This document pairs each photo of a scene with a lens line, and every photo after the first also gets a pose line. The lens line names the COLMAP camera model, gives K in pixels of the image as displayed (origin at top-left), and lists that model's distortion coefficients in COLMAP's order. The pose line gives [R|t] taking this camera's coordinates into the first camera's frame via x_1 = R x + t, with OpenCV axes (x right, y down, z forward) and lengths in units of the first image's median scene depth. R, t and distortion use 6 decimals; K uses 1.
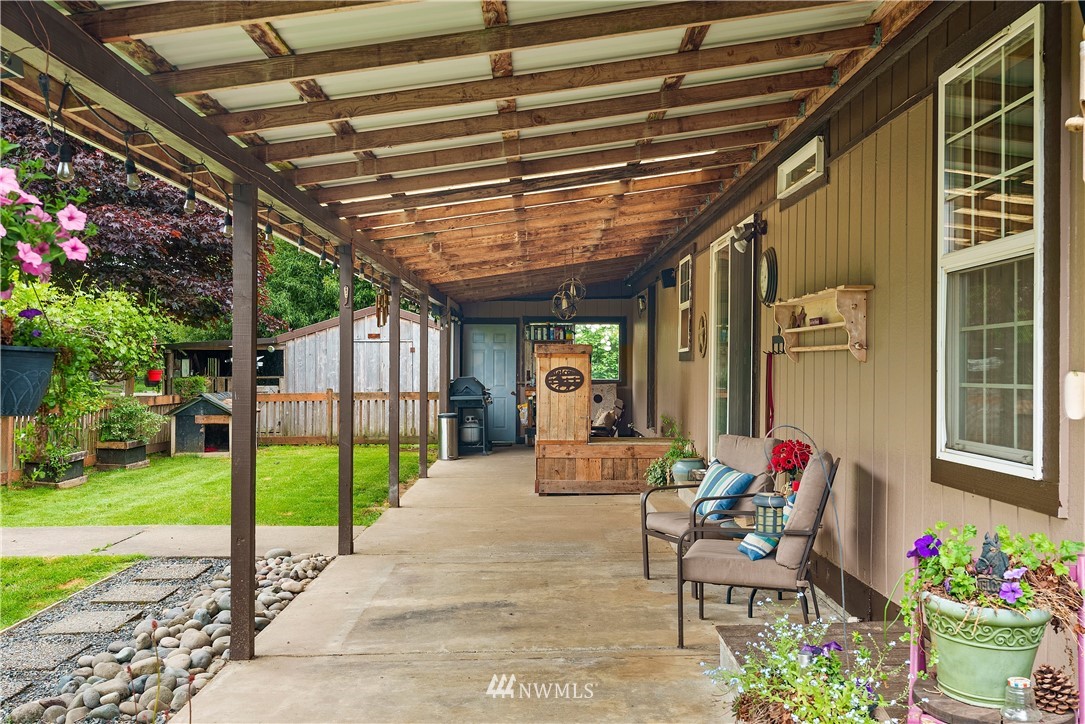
lens RADIAL K [[991.5, 0, 542.7], [0, 991.5, 361.4], [0, 0, 1]] dist [-0.006253, 0.000000]
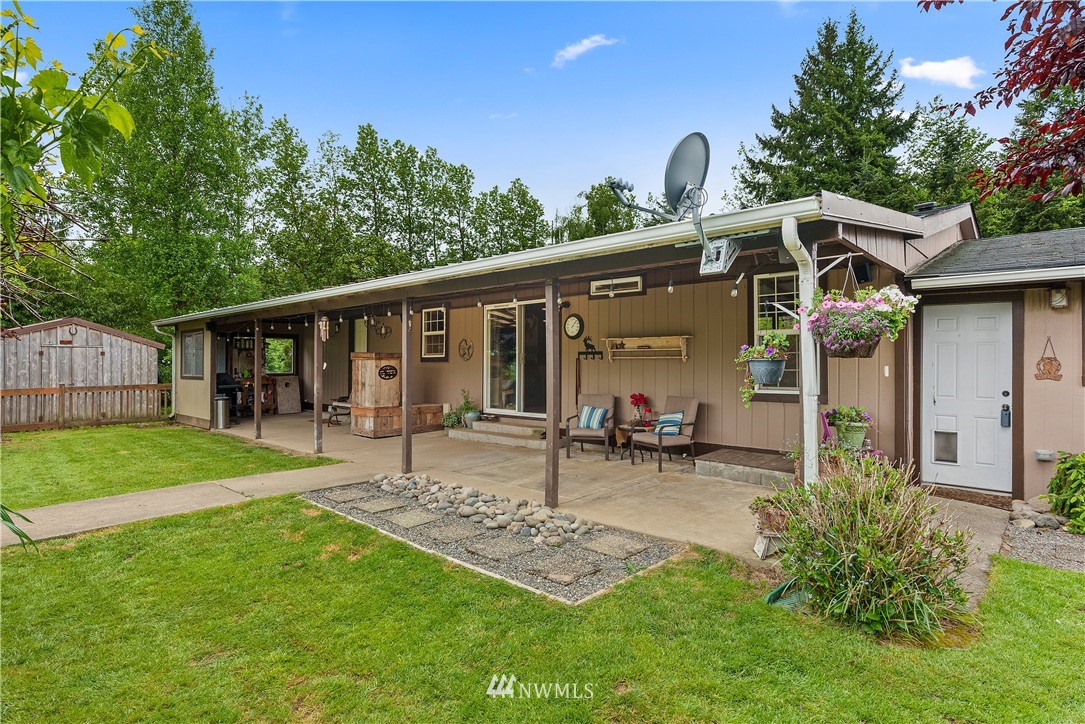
lens RADIAL K [[572.1, 0, 537.8], [0, 572.1, 360.7], [0, 0, 1]] dist [0.001411, -0.000127]
pose [[0.681769, -0.000299, 0.731567, -0.548688], [0.000360, 1.000000, 0.000073, -0.003184], [-0.731567, 0.000213, 0.681769, 0.096641]]
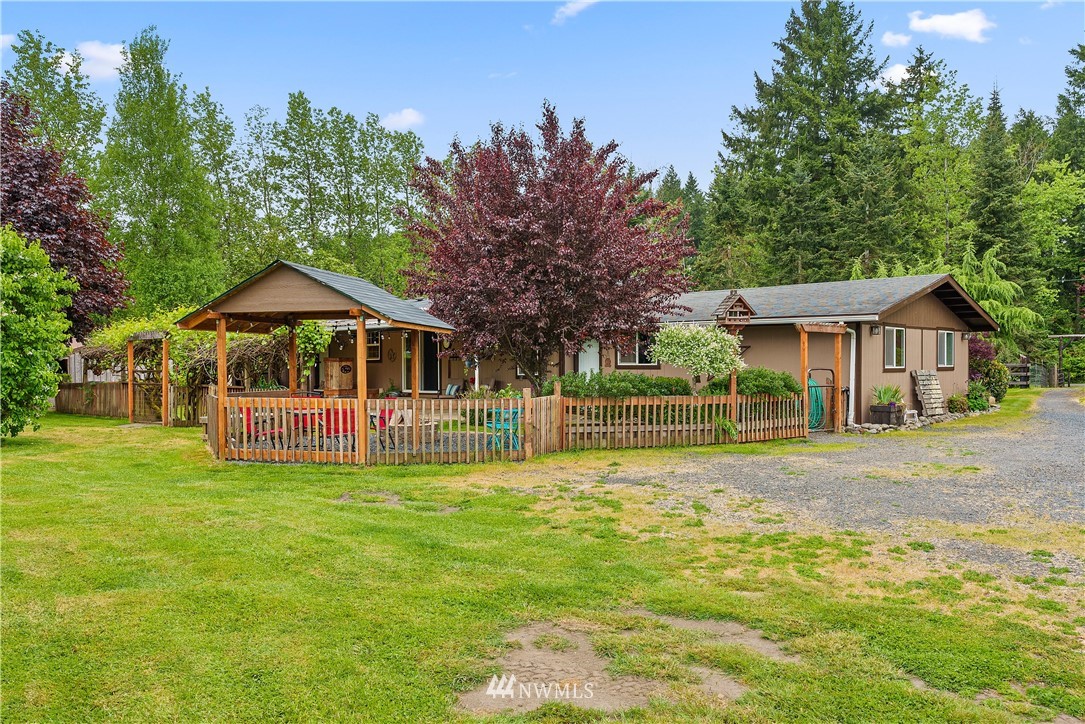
lens RADIAL K [[820.6, 0, 531.3], [0, 820.6, 398.3], [0, 0, 1]] dist [-0.006640, 0.001797]
pose [[0.682834, -0.038756, 0.729544, -1.444440], [0.009876, 0.998990, 0.043826, 0.002343], [-0.730506, -0.022721, 0.682528, -1.158486]]
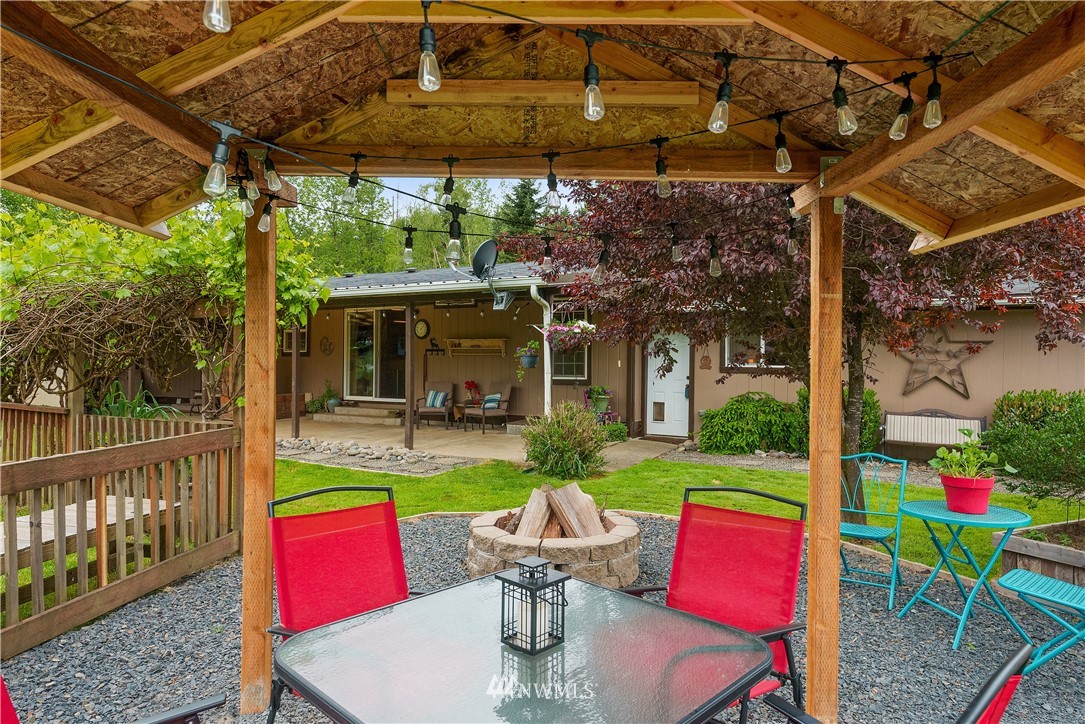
lens RADIAL K [[666.6, 0, 539.7], [0, 666.6, 363.3], [0, 0, 1]] dist [-0.009887, -0.000317]
pose [[0.482957, -0.002208, 0.875642, -0.903612], [-0.007903, 0.999945, 0.006880, 0.000302], [-0.875609, -0.010242, 0.482913, -0.179929]]
